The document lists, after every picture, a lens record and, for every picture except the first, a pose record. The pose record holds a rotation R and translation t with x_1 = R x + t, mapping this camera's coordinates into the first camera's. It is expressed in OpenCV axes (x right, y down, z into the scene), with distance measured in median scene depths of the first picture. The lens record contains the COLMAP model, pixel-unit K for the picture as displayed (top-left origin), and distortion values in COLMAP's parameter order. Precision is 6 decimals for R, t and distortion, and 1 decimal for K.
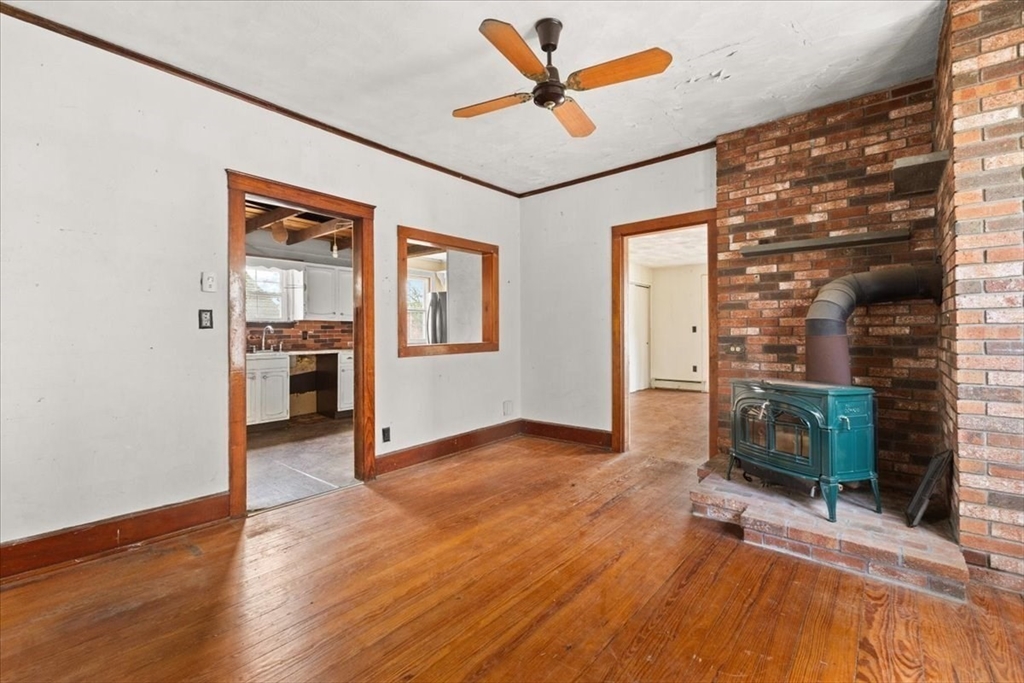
lens RADIAL K [[444.2, 0, 515.4], [0, 444.2, 337.8], [0, 0, 1]] dist [0.005118, -0.000505]
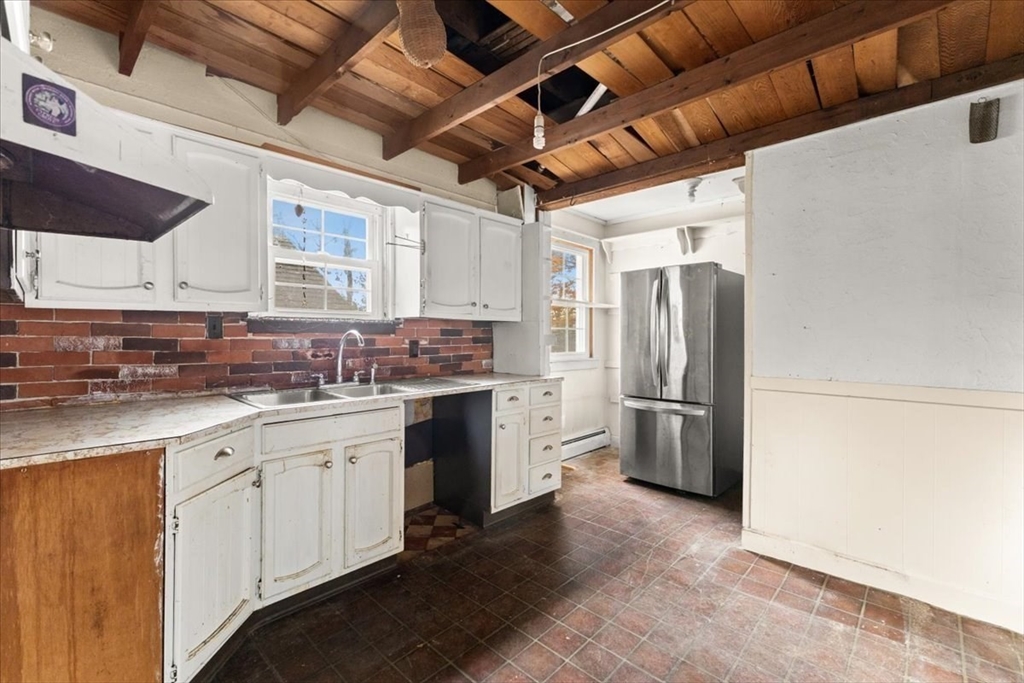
lens RADIAL K [[444.2, 0, 512.8], [0, 444.2, 343.5], [0, 0, 1]] dist [0.005118, -0.000505]
pose [[0.997867, 0.006805, -0.064928, -0.342634], [-0.006708, 0.999976, 0.001718, -0.013331], [0.064938, -0.001279, 0.997888, 0.530758]]
